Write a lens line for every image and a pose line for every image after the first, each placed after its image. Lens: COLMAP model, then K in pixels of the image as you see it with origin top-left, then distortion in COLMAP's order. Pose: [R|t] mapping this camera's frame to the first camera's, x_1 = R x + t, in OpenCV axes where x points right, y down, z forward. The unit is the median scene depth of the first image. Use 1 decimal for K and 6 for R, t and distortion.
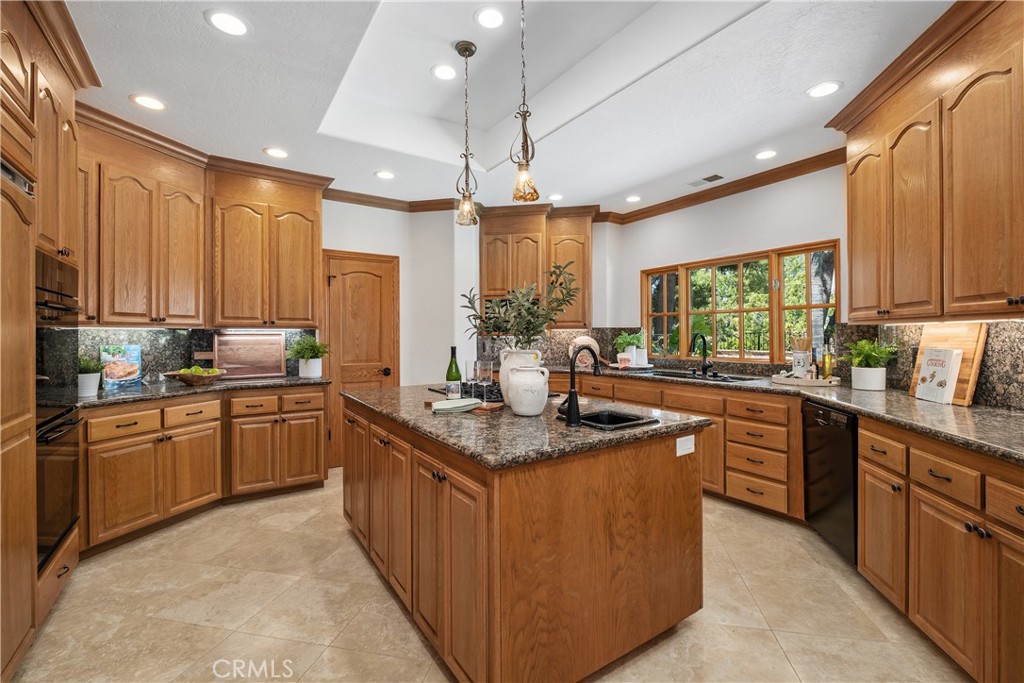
lens RADIAL K [[441.5, 0, 498.0], [0, 441.5, 326.8], [0, 0, 1]] dist [-0.001291, -0.003204]
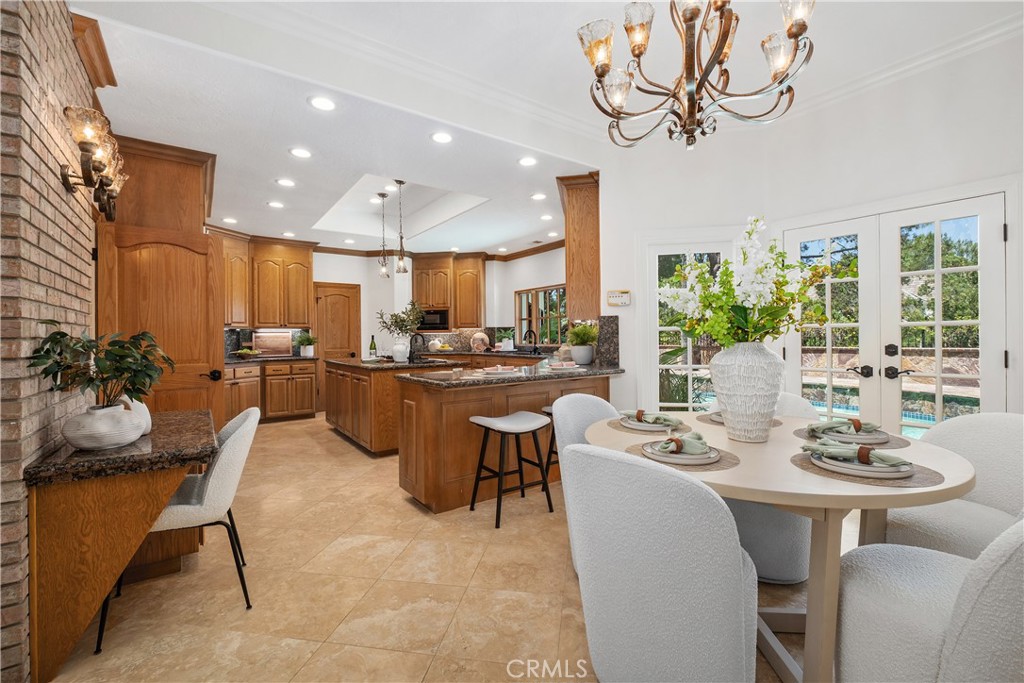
lens RADIAL K [[441.5, 0, 501.9], [0, 441.5, 325.4], [0, 0, 1]] dist [-0.001291, -0.003204]
pose [[0.999321, -0.006813, 0.036217, 0.321296], [0.007038, 0.999957, -0.006077, 0.008112], [-0.036174, 0.006328, 0.999325, -0.875275]]
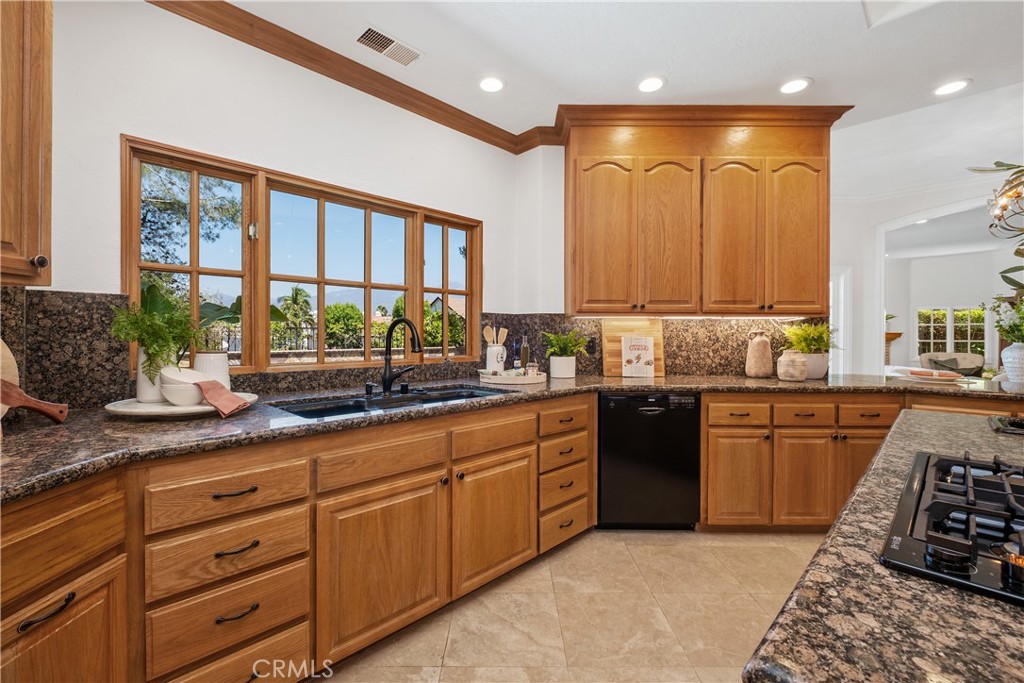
lens RADIAL K [[441.5, 0, 510.4], [0, 441.5, 334.0], [0, 0, 1]] dist [-0.001291, -0.003204]
pose [[-0.223360, 0.006293, 0.974716, -0.142642], [-0.023317, 0.999659, -0.011797, 0.046236], [-0.974457, -0.025362, -0.223137, 1.178022]]
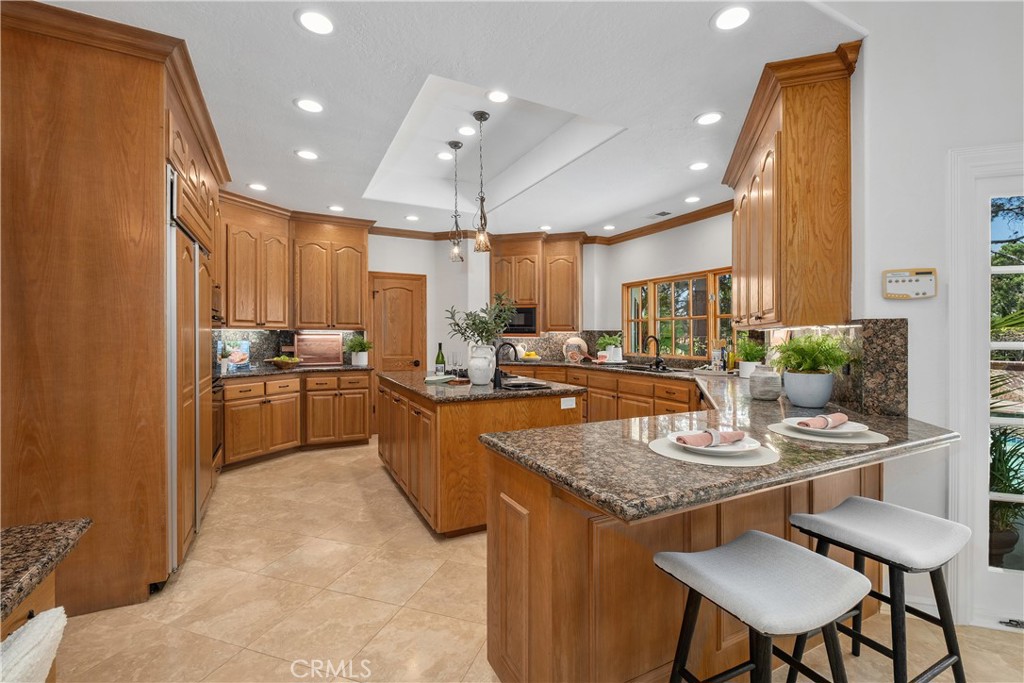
lens RADIAL K [[441.5, 0, 504.6], [0, 441.5, 333.1], [0, 0, 1]] dist [-0.001291, -0.003204]
pose [[0.994157, 0.005982, -0.107776, 0.197040], [-0.004584, 0.999902, 0.013223, -0.008279], [0.107845, -0.012652, 0.994087, -0.367091]]
